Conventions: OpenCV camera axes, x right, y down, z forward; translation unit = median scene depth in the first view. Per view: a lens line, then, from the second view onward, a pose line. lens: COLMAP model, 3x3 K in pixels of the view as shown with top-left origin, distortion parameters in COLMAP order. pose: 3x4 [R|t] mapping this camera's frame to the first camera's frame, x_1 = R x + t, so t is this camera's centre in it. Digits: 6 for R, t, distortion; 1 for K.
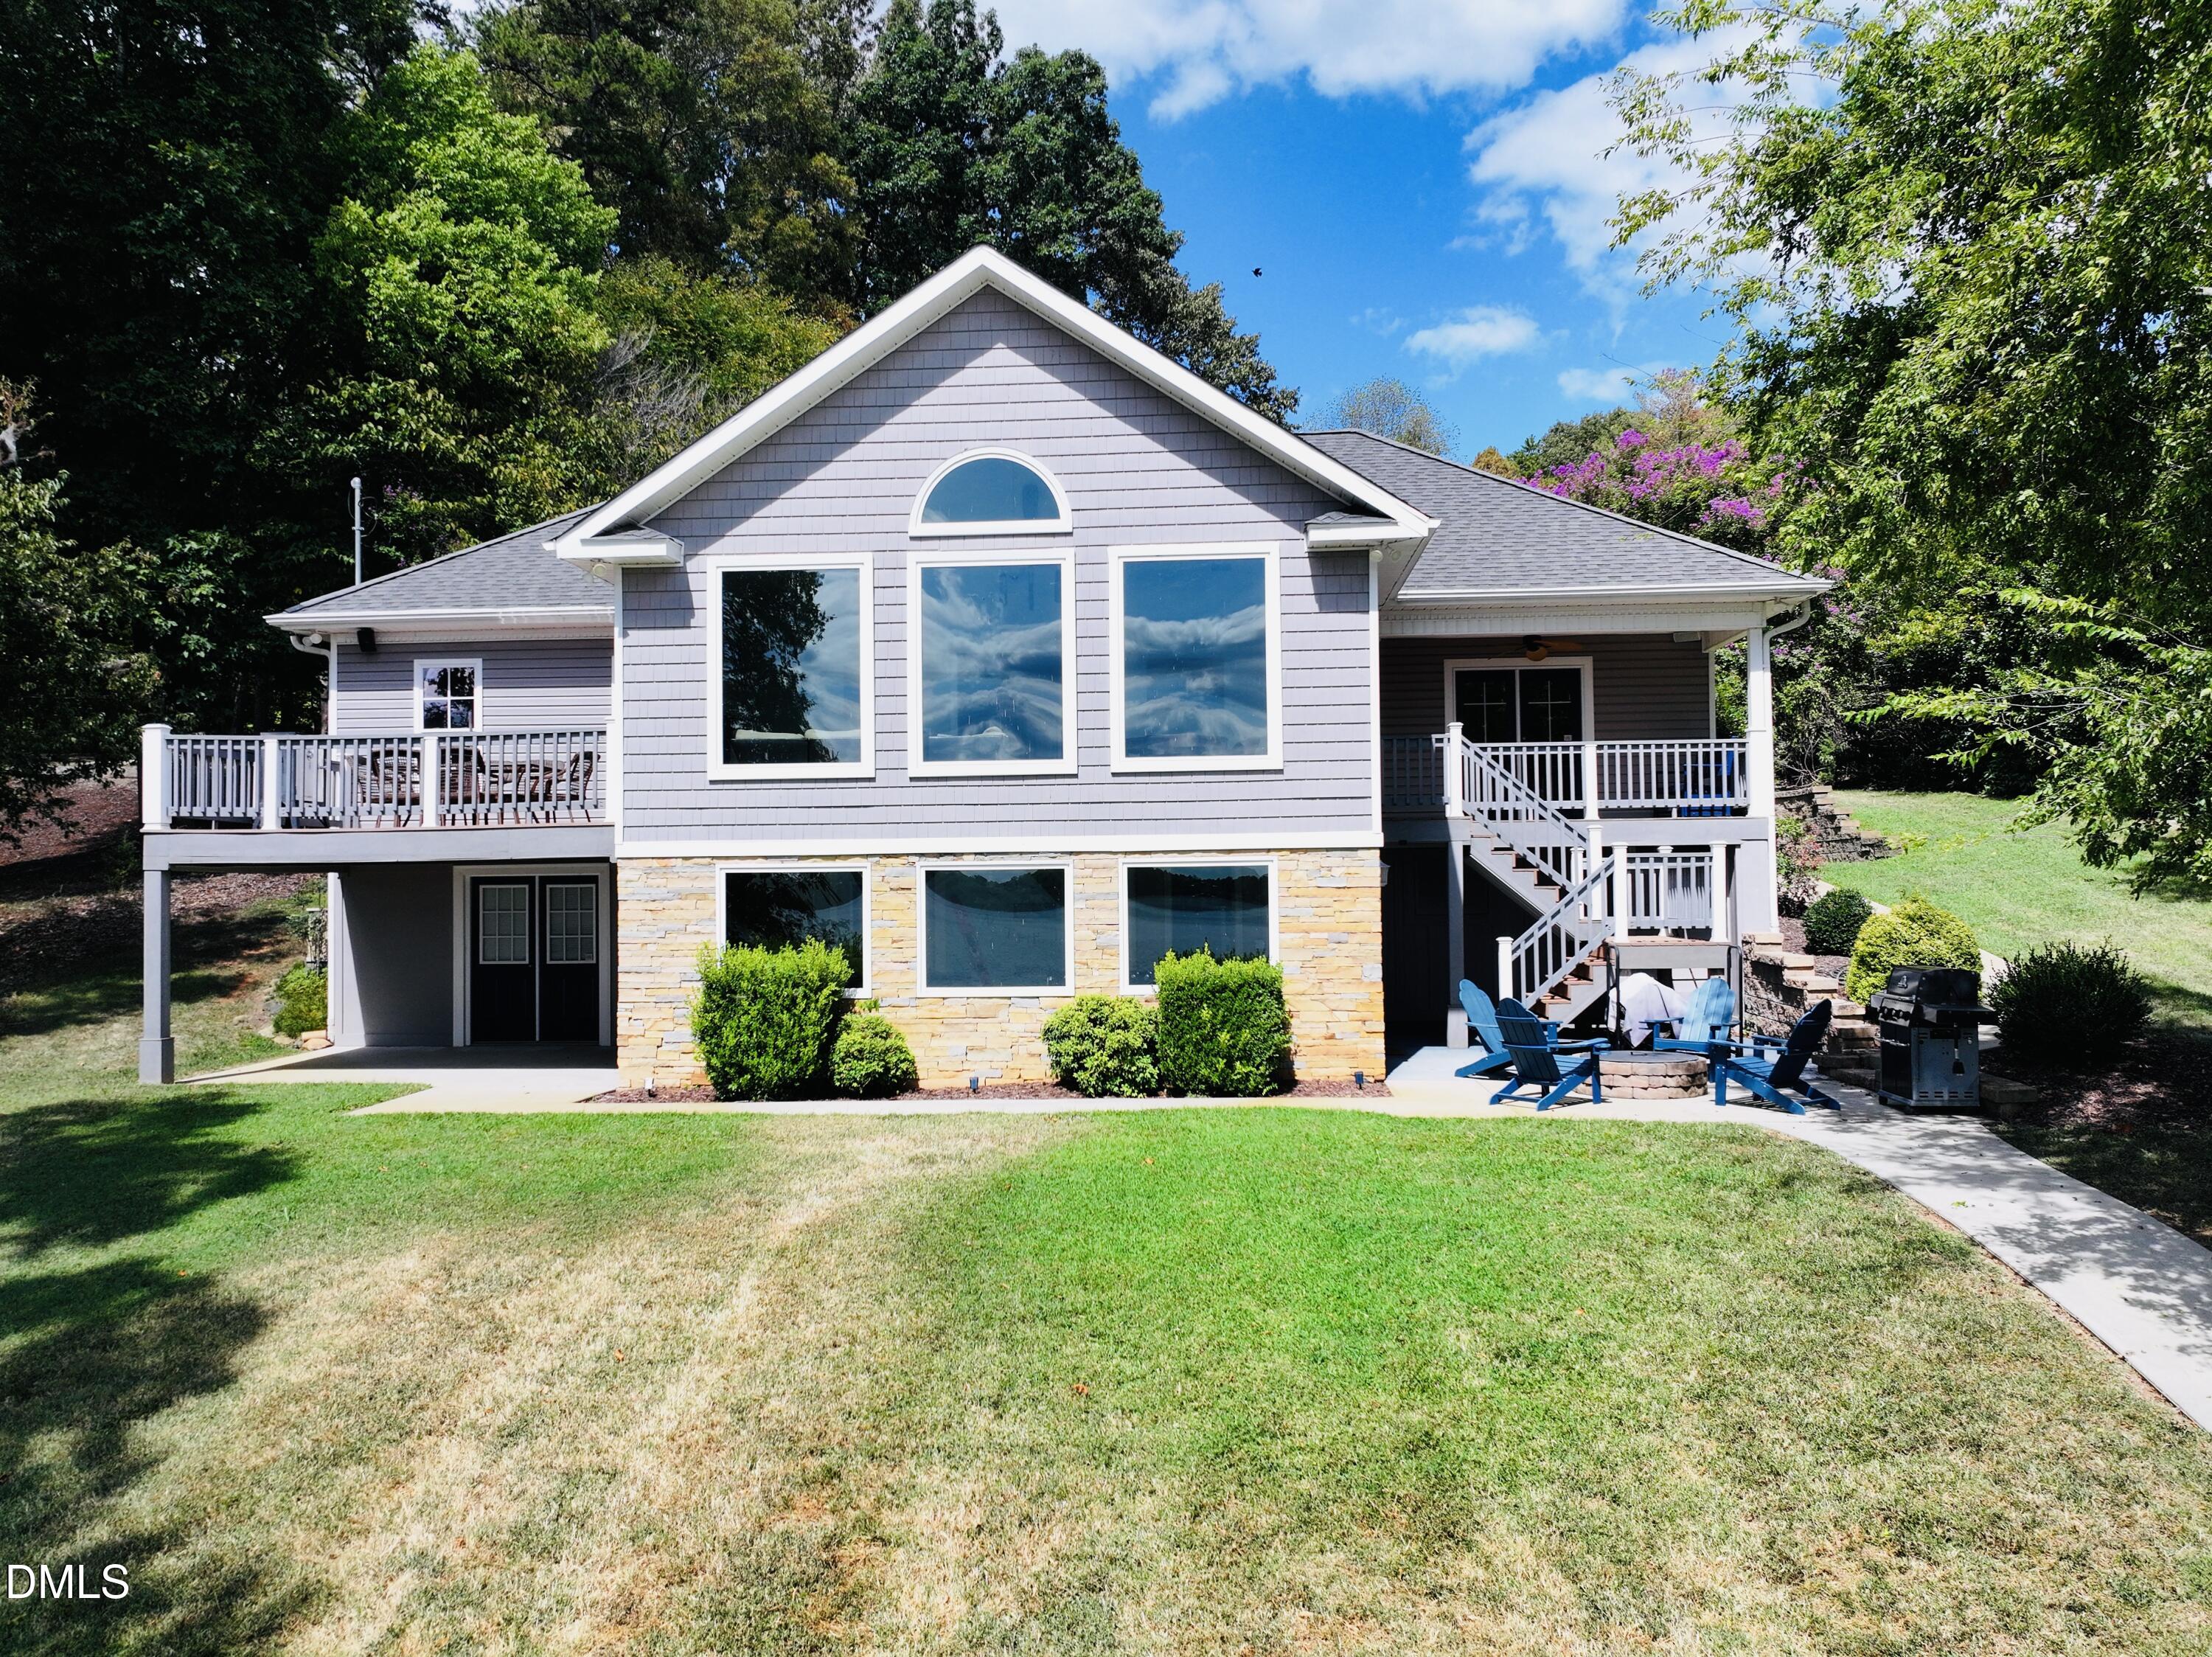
lens RADIAL K [[1759.4, 0, 1101.0], [0, 1759.4, 831.3], [0, 0, 1]] dist [0.005587, 0.004676]
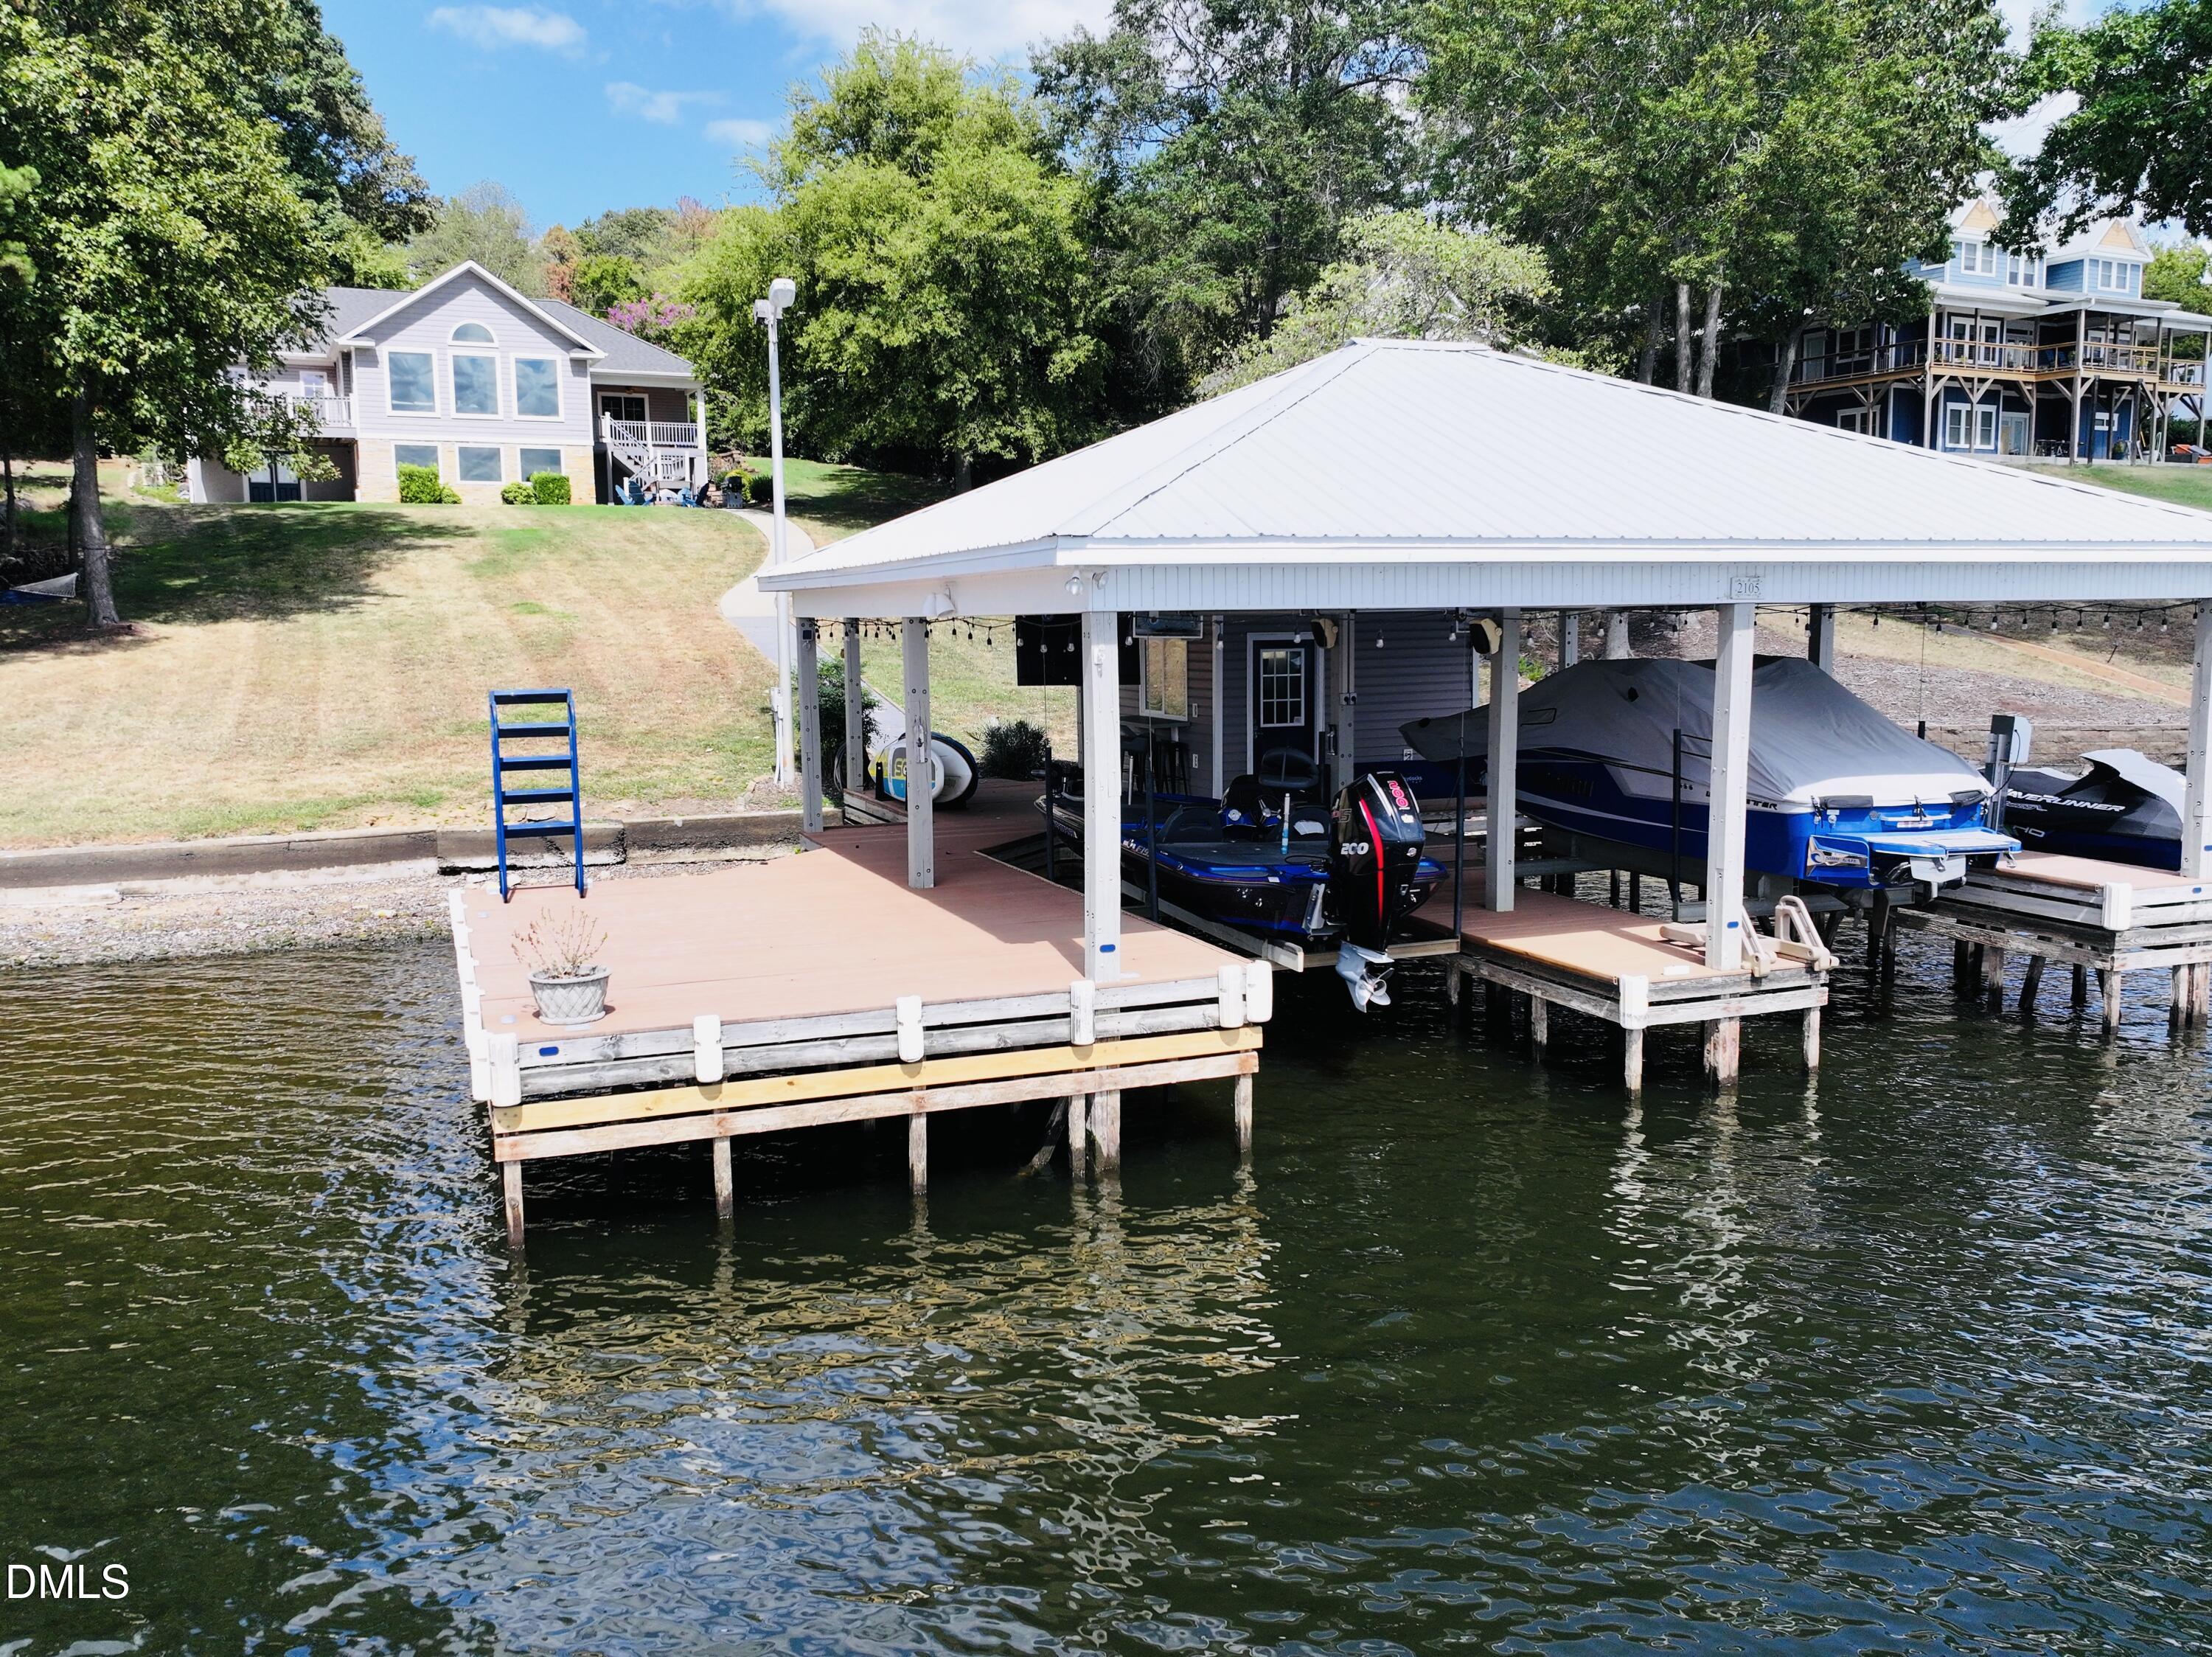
lens RADIAL K [[1759.4, 0, 1101.0], [0, 1759.4, 831.3], [0, 0, 1]] dist [0.005587, 0.004676]
pose [[0.863366, -0.061370, 0.500833, -0.777189], [-0.014463, 0.989158, 0.146140, 0.243094], [-0.504371, -0.133416, 0.853118, -2.639139]]
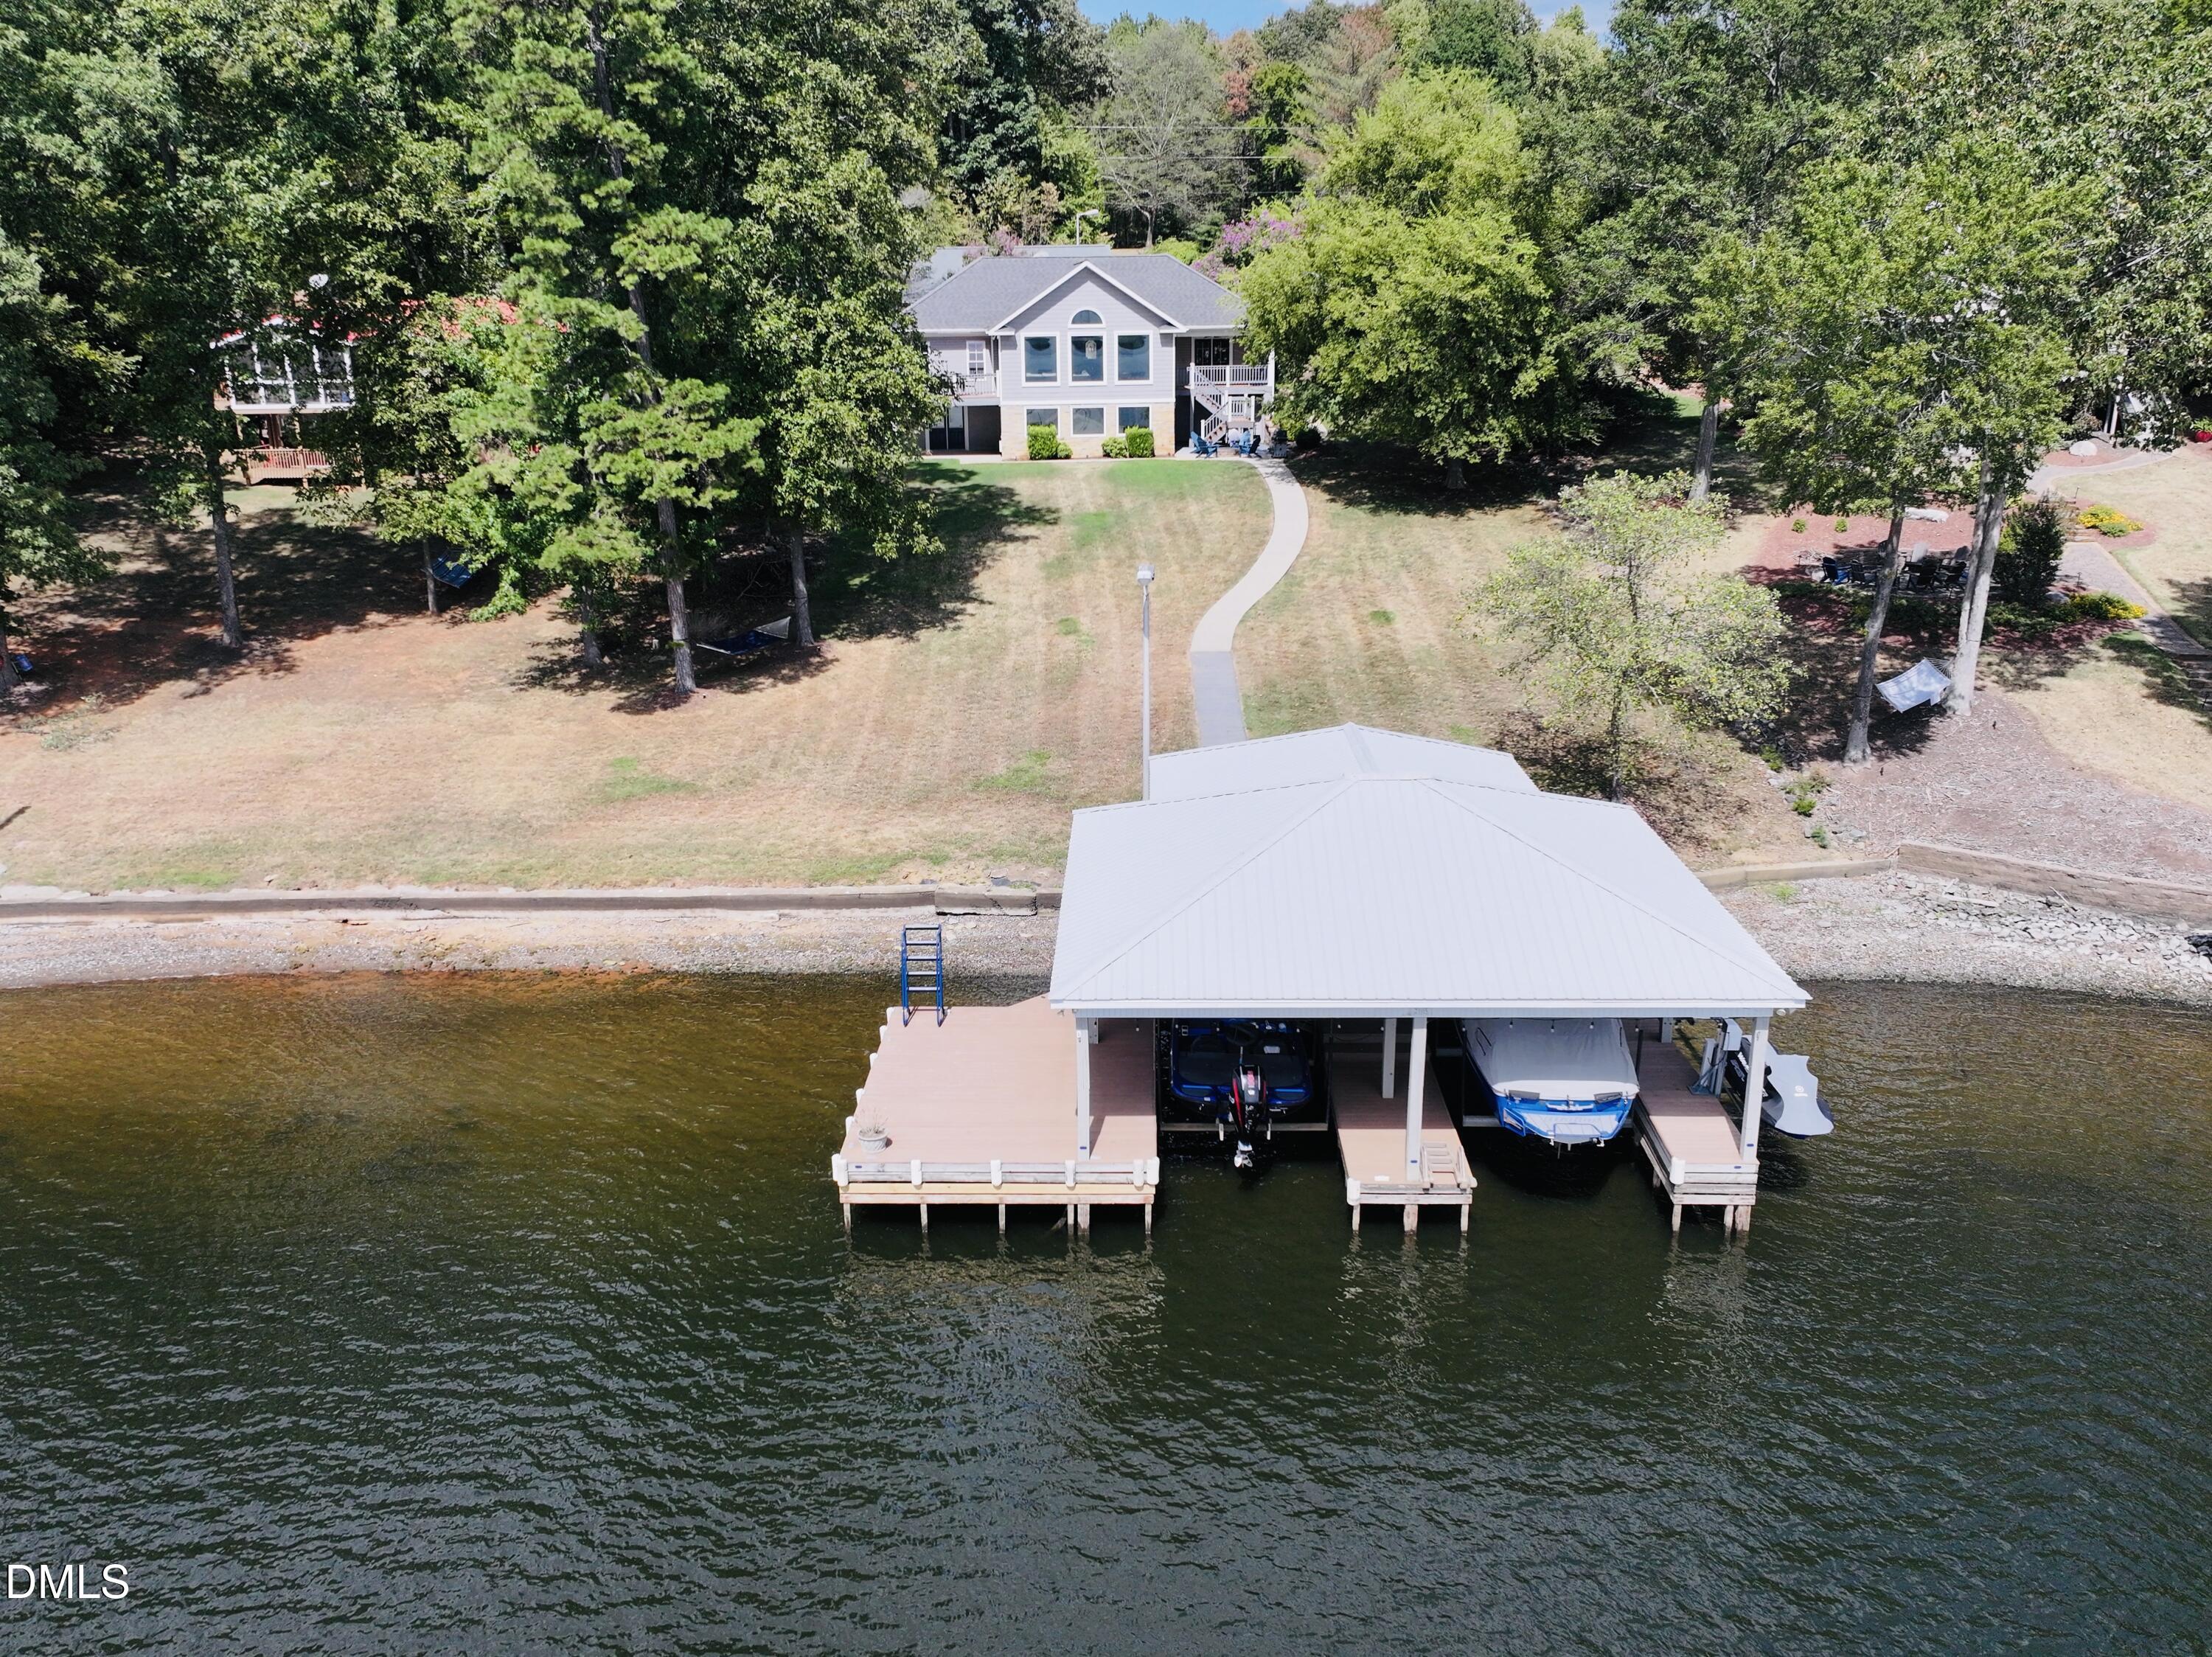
lens RADIAL K [[1762.3, 0, 1096.7], [0, 1762.3, 836.6], [0, 0, 1]] dist [0.004611, 0.004638]
pose [[0.991876, -0.038786, 0.121155, -0.612606], [-0.002789, 0.945529, 0.325526, -0.397484], [-0.127181, -0.323219, 0.937739, -3.475723]]
